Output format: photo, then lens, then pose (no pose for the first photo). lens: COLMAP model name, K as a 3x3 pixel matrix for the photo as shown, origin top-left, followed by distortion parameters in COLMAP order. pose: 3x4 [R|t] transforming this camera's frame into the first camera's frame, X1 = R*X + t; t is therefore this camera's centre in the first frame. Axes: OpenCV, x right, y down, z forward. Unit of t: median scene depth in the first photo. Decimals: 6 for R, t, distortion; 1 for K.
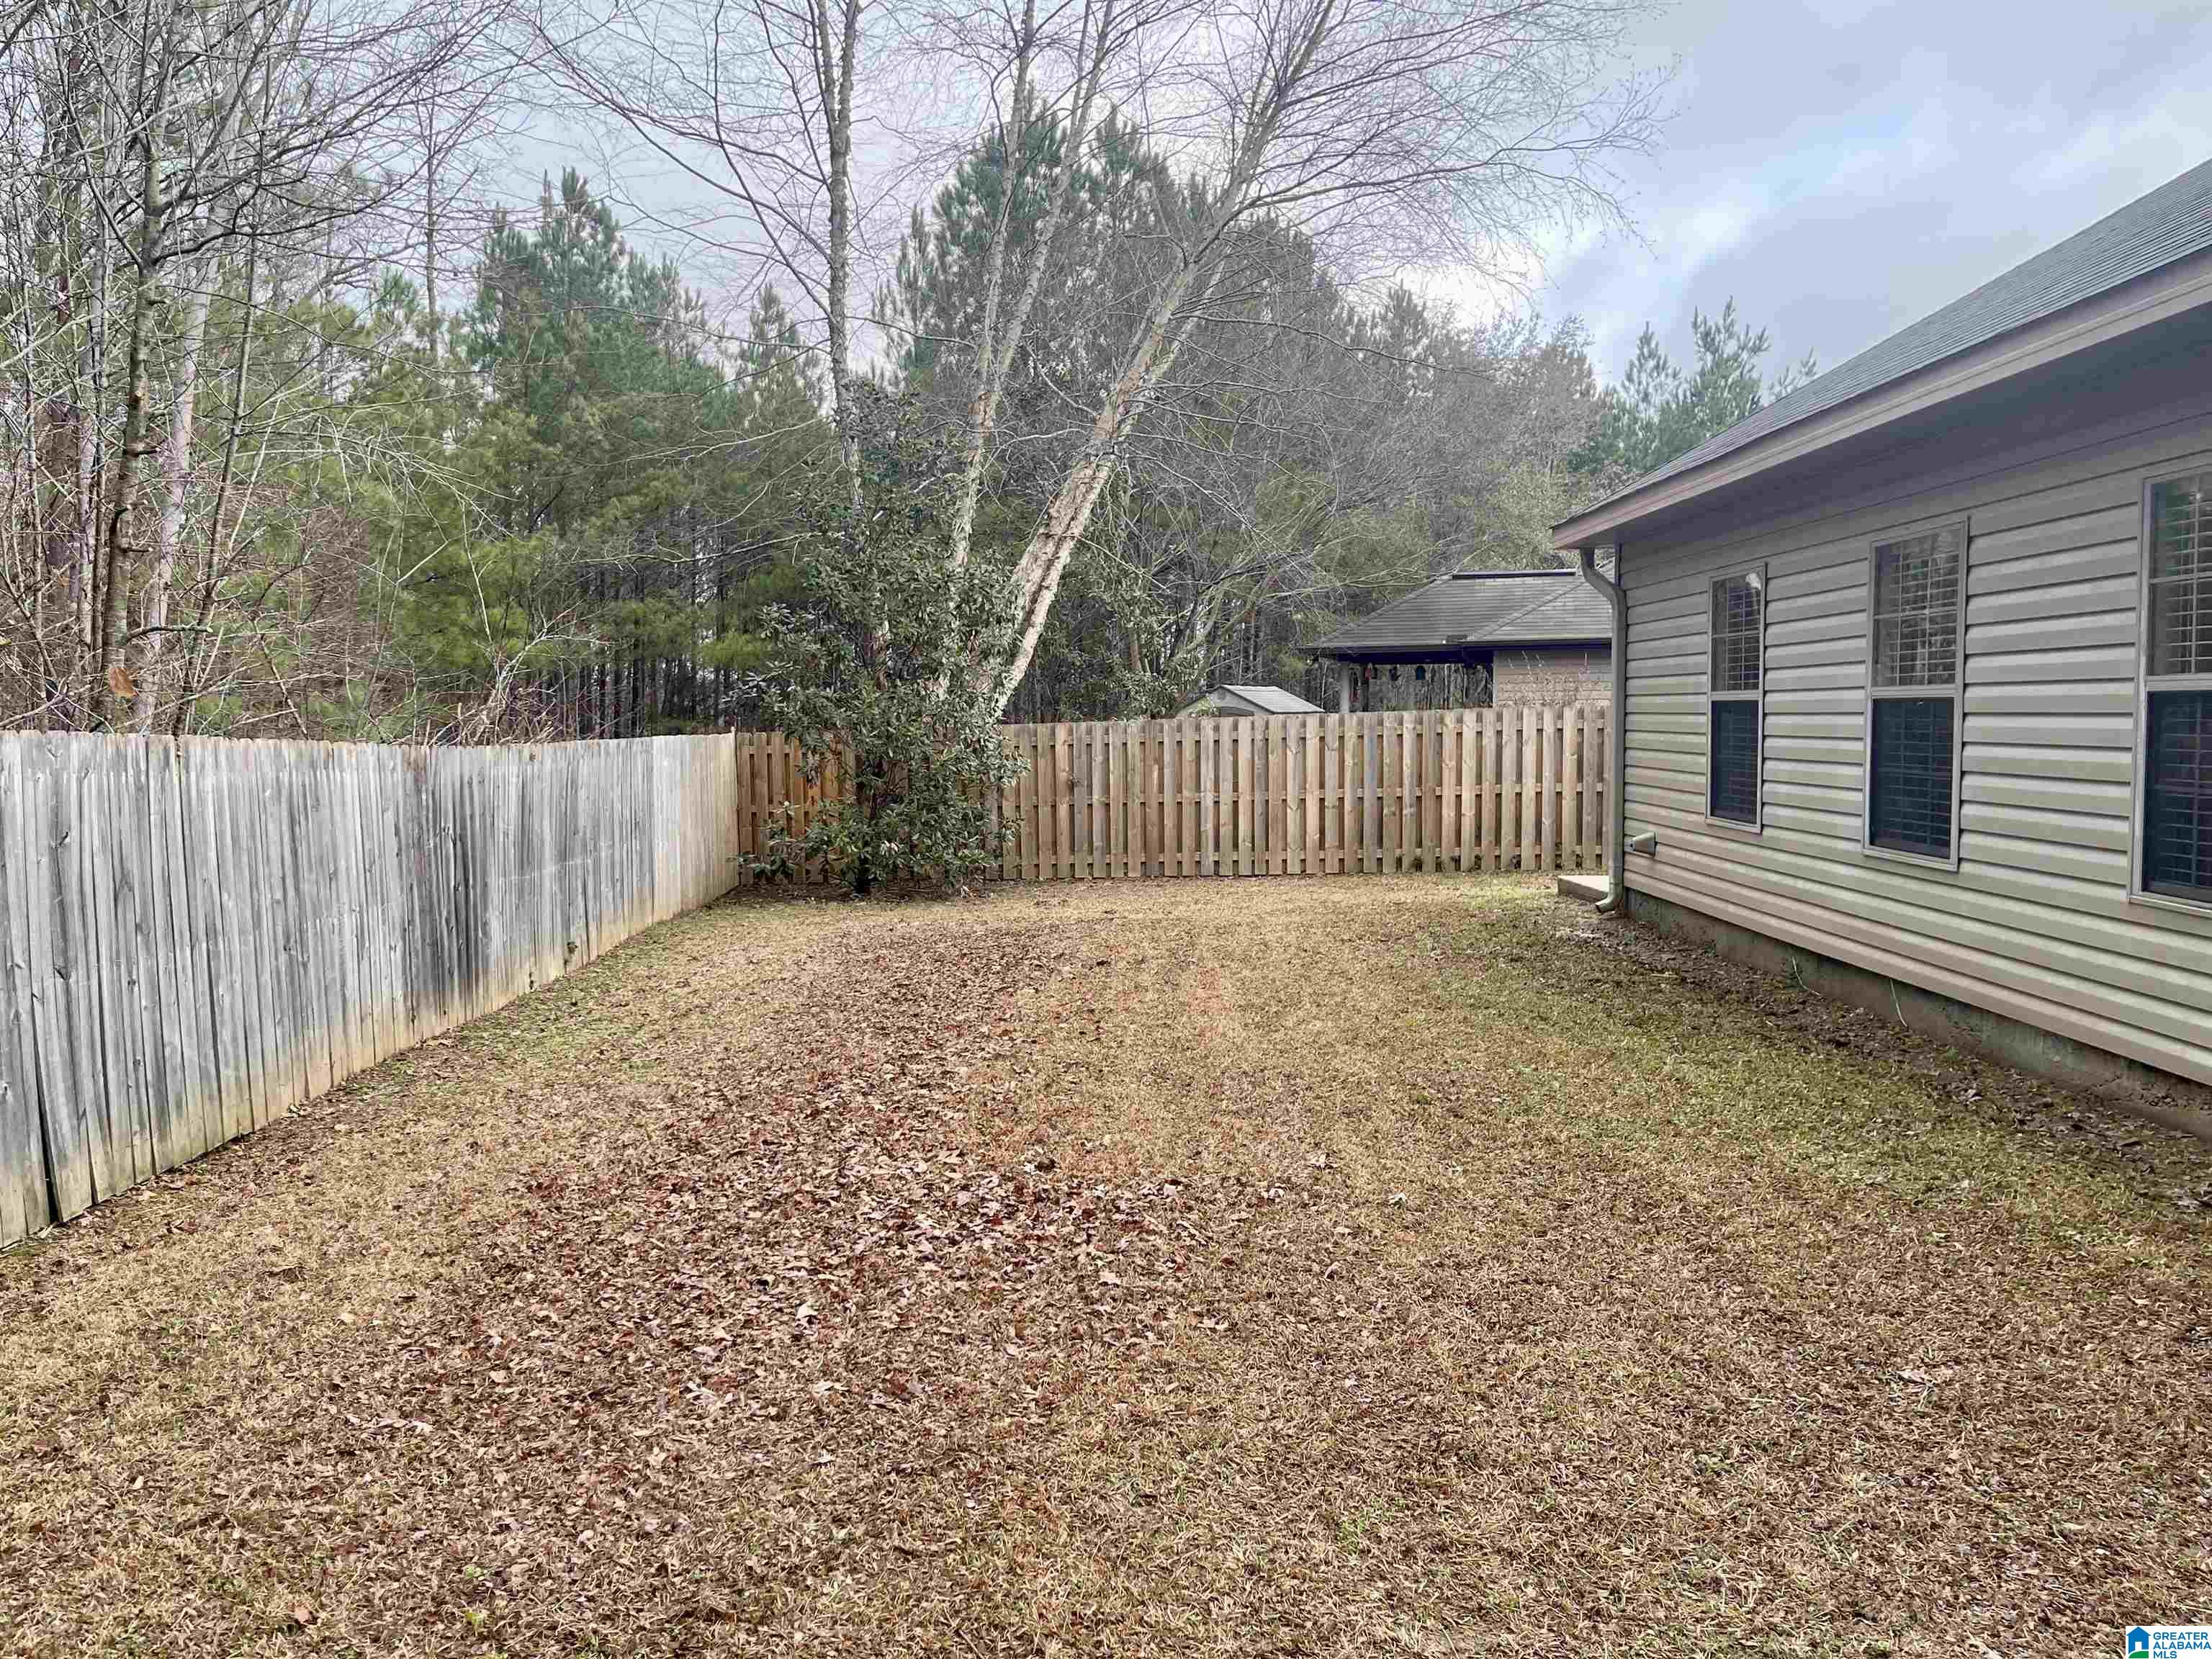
lens RADIAL K [[1668.2, 0, 1099.3], [0, 1668.2, 821.2], [0, 0, 1]] dist [0.050757, -0.064035]
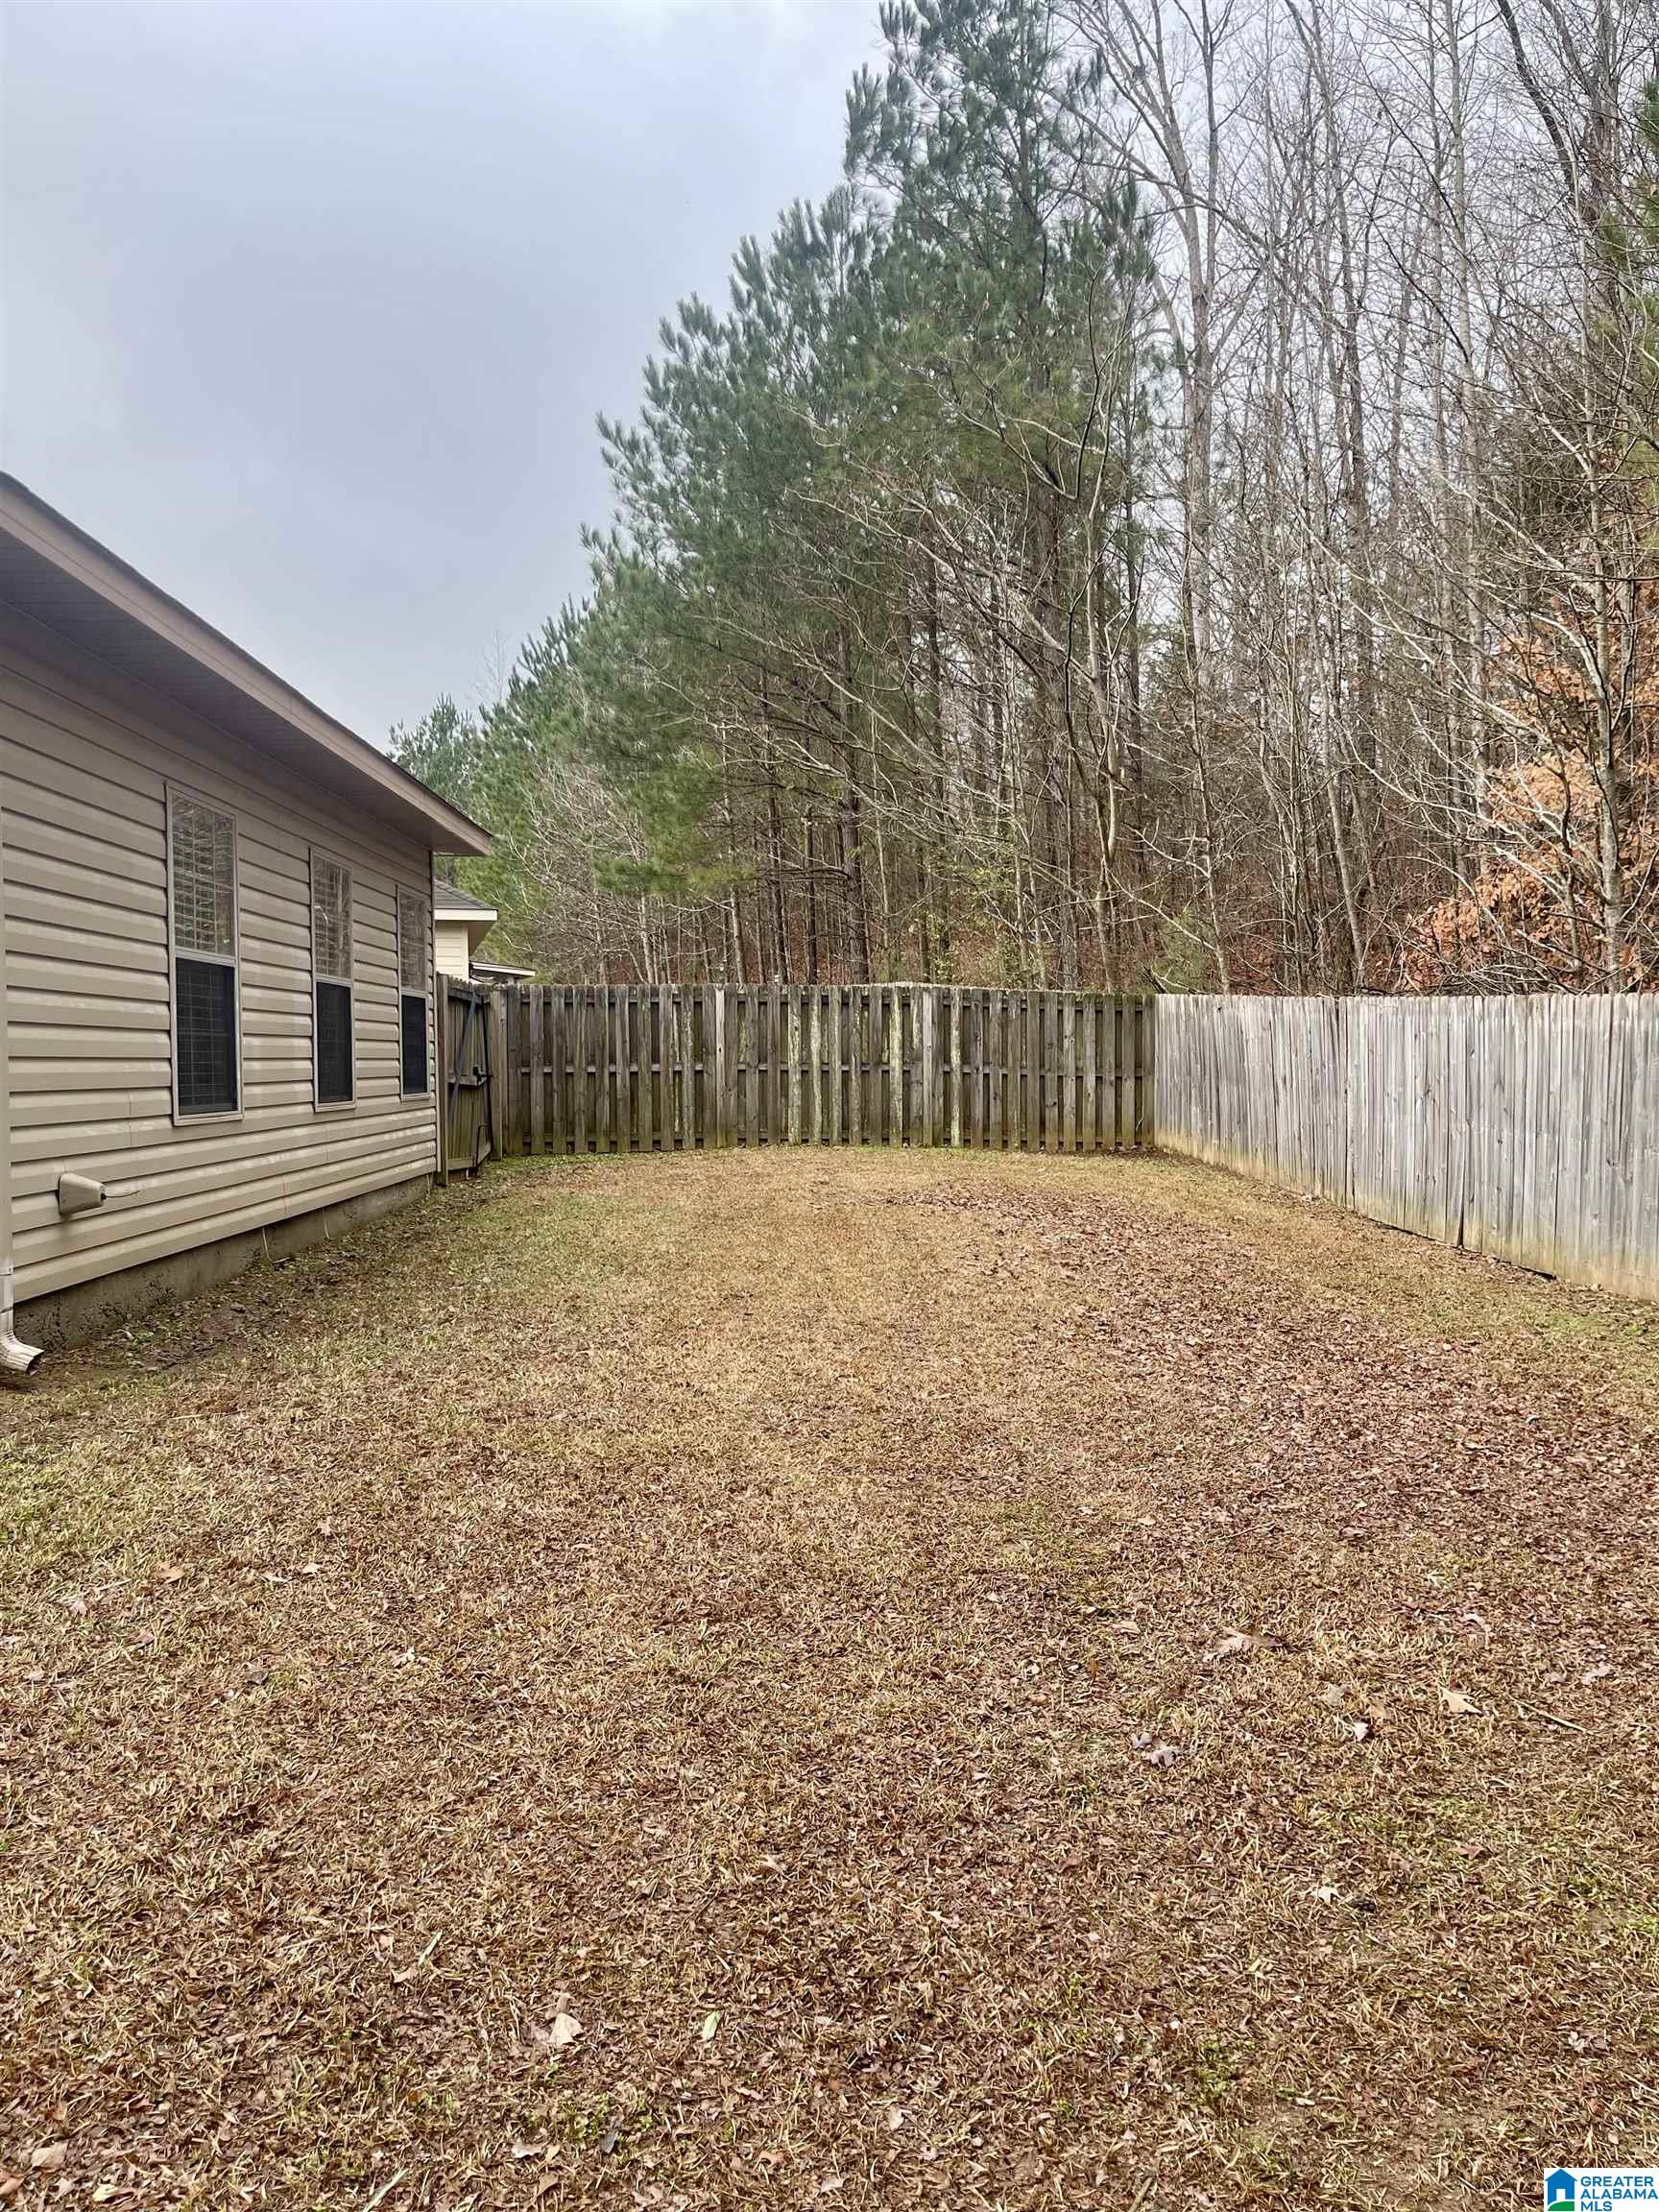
lens RADIAL K [[1671.5, 0, 833.7], [0, 1671.5, 1107.6], [0, 0, 1]] dist [0.046005, -0.064480]
pose [[-0.999263, 0.018920, -0.033403, 0.128501], [0.015636, 0.995260, 0.095983, -0.091320], [0.035061, 0.095390, -0.994822, 2.189620]]
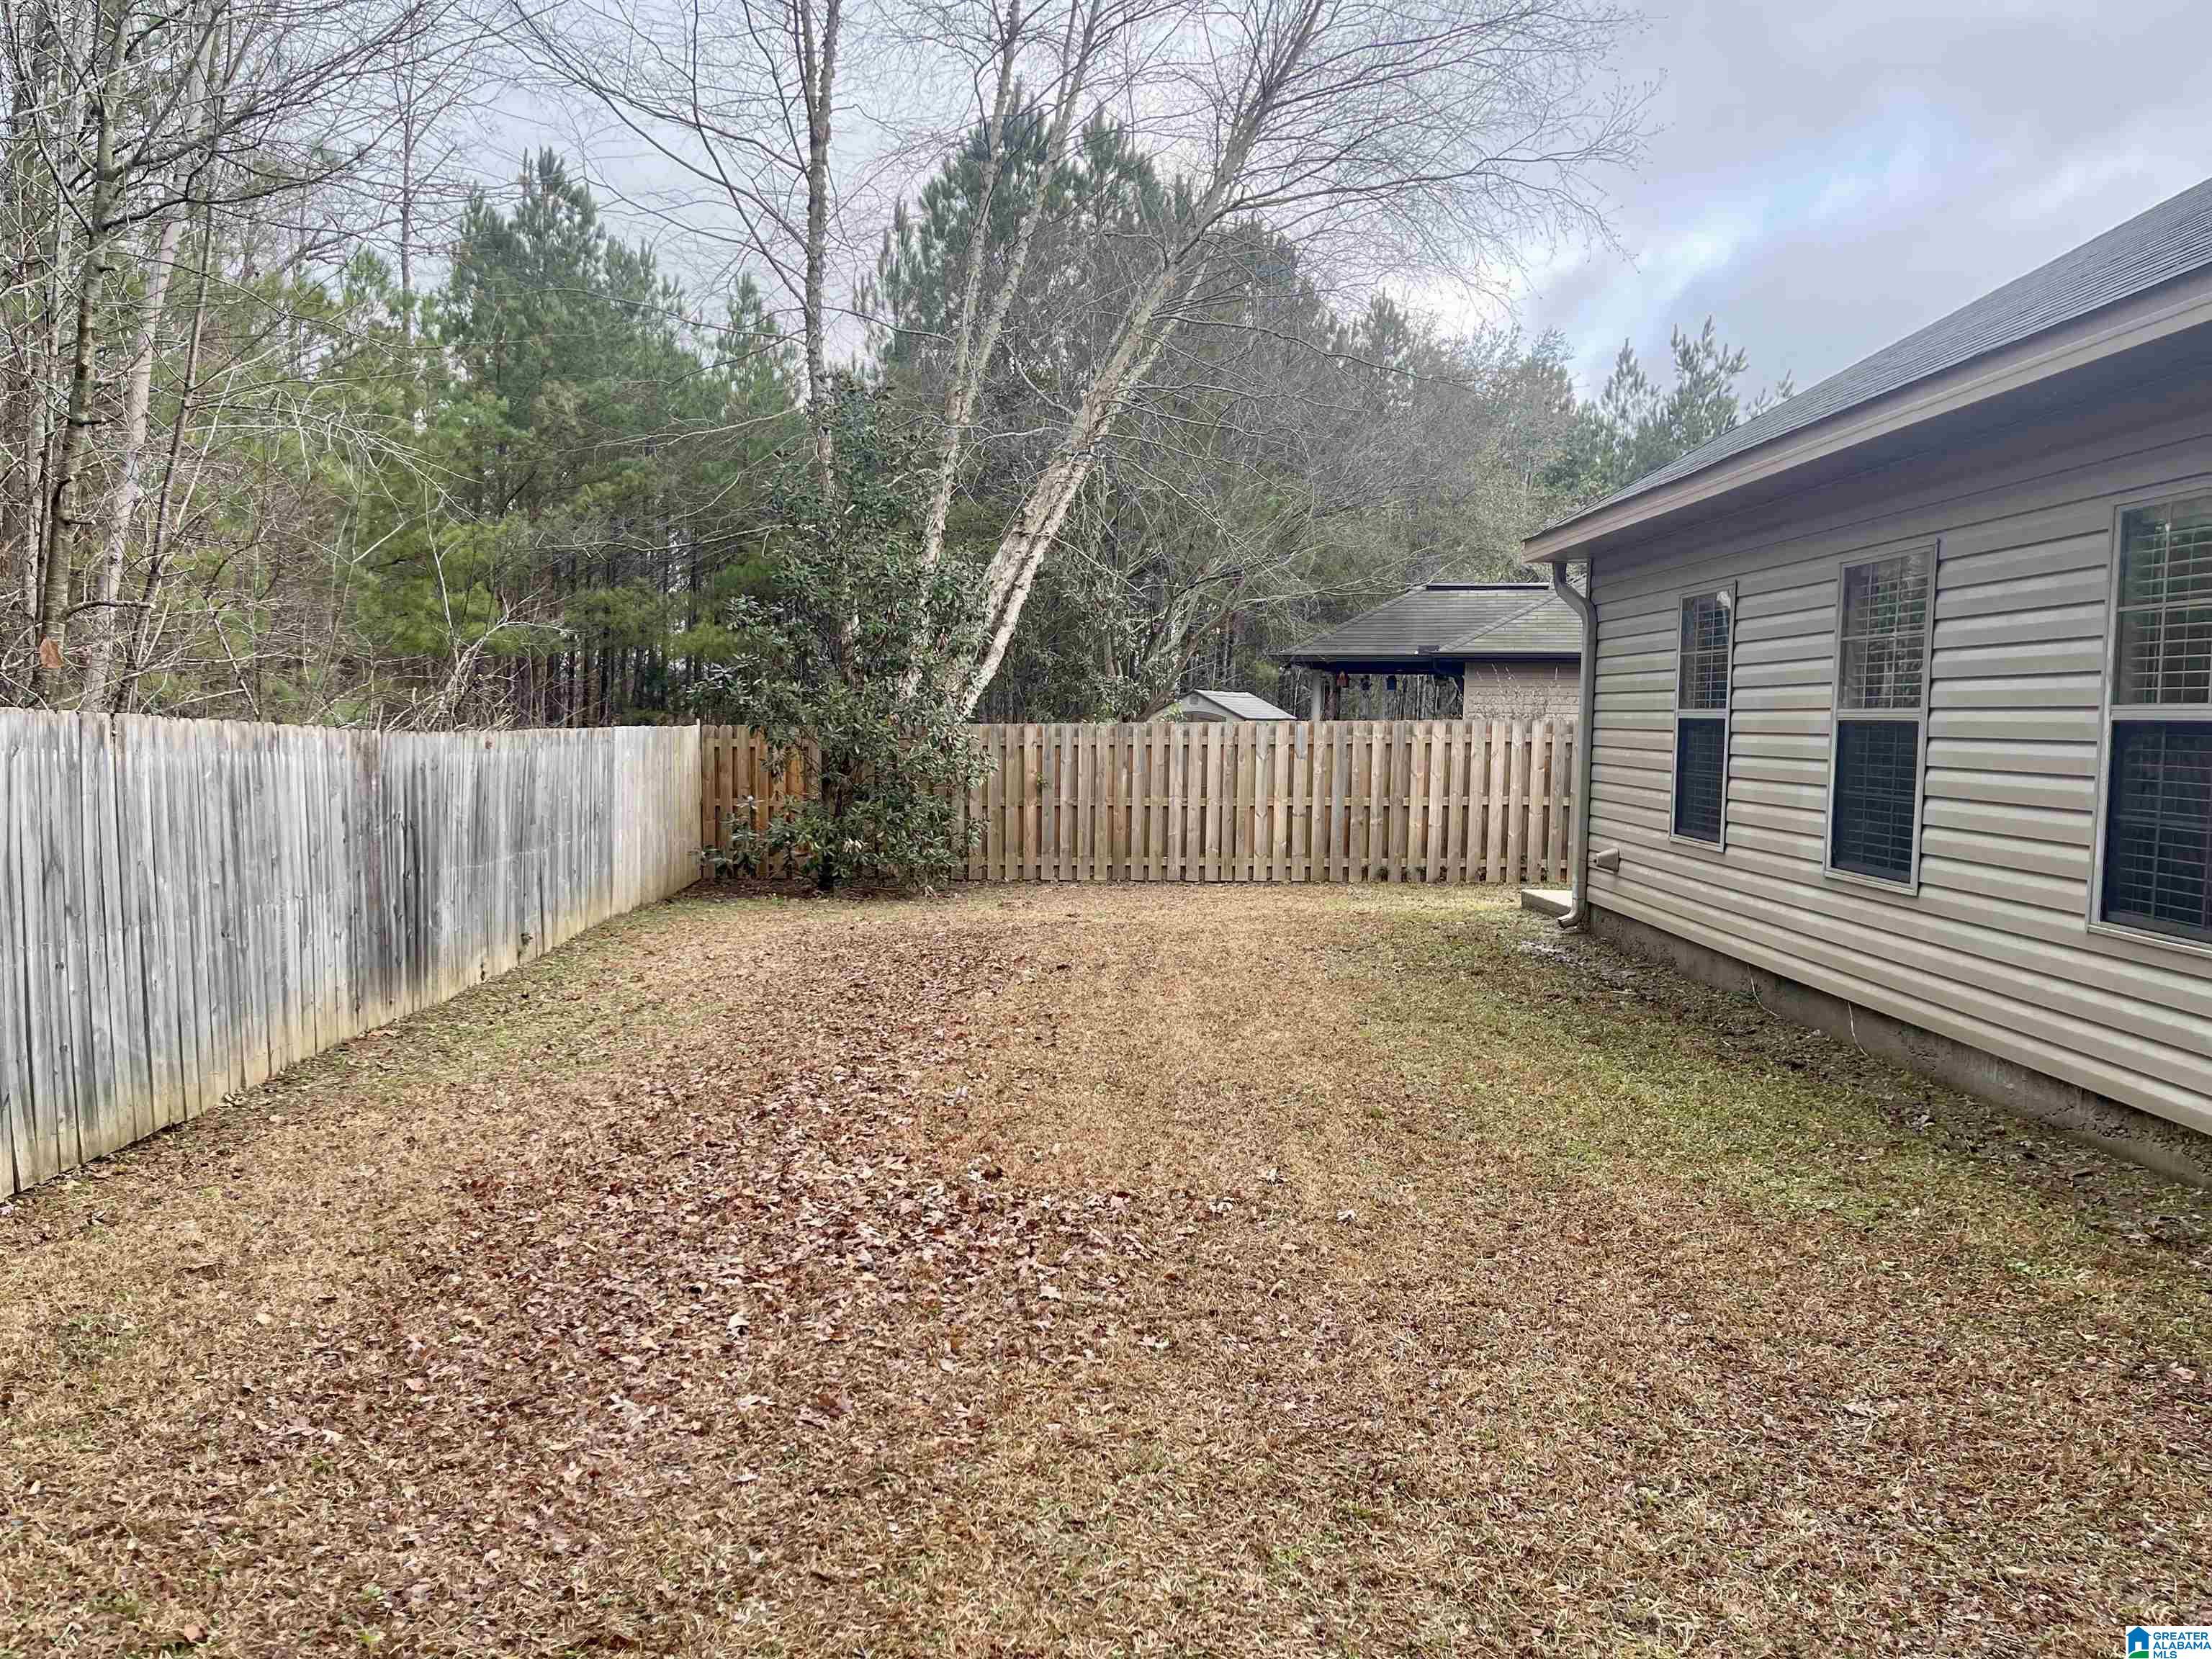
lens RADIAL K [[1666.6, 0, 1105.6], [0, 1666.6, 839.0], [0, 0, 1]] dist [0.047701, -0.056419]
pose [[0.999489, 0.024114, 0.020994, 0.006532], [-0.024315, 0.999660, 0.009397, -0.001390], [-0.020760, -0.009903, 0.999735, 0.013019]]
